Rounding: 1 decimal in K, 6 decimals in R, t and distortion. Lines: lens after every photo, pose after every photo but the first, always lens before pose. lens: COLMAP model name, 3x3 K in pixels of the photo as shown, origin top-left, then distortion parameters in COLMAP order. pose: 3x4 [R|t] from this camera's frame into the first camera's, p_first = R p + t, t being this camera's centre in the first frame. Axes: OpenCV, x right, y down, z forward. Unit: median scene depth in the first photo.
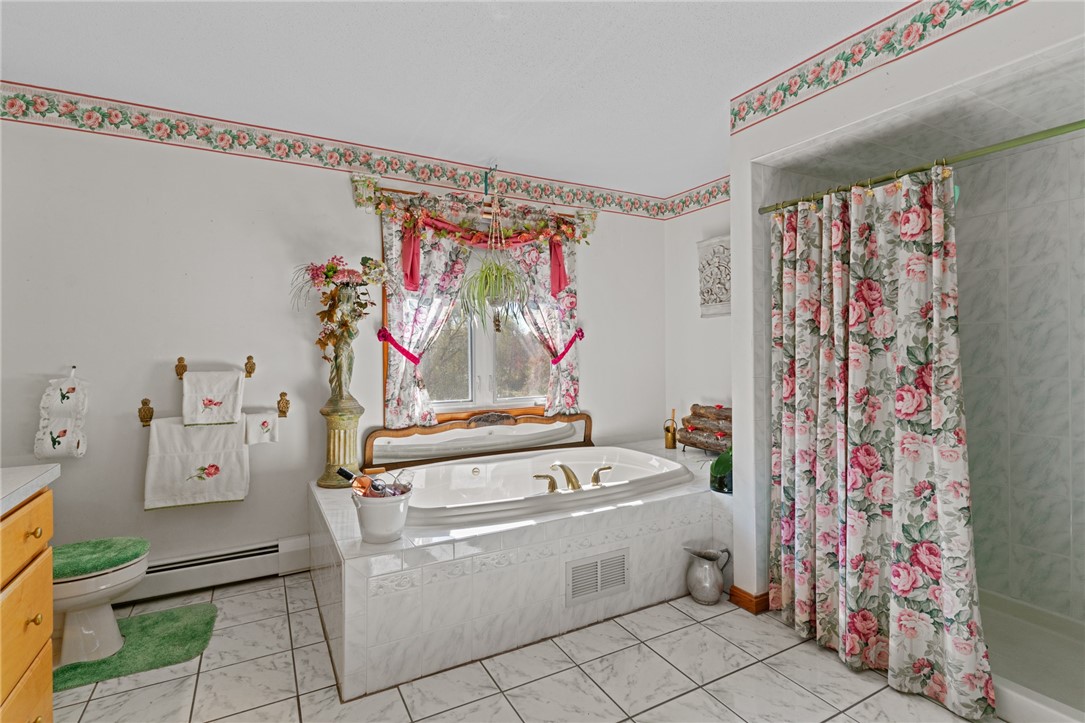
lens RADIAL K [[520.9, 0, 533.1], [0, 520.9, 359.2], [0, 0, 1]] dist [0.003107, 0.002608]
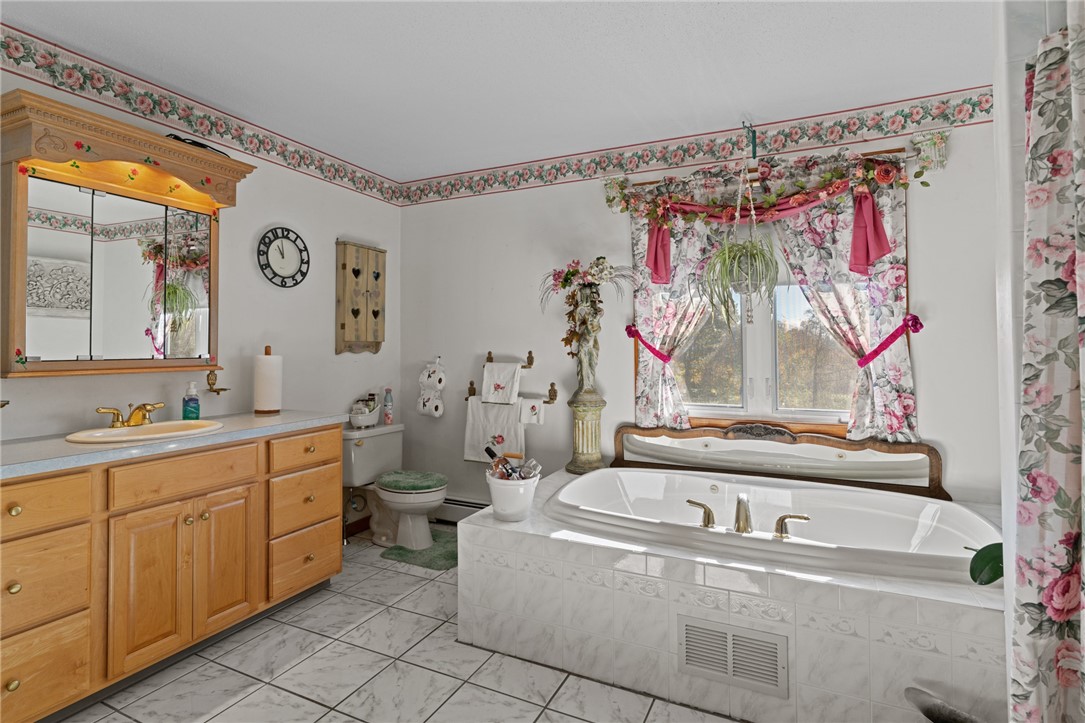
lens RADIAL K [[540.8, 0, 535.9], [0, 540.8, 350.7], [0, 0, 1]] dist [0.003818, 0.001156]
pose [[0.586618, 0.008942, -0.809815, 0.434993], [-0.017806, 0.999840, -0.001858, -0.004162], [0.809668, 0.015509, 0.586683, 0.242085]]
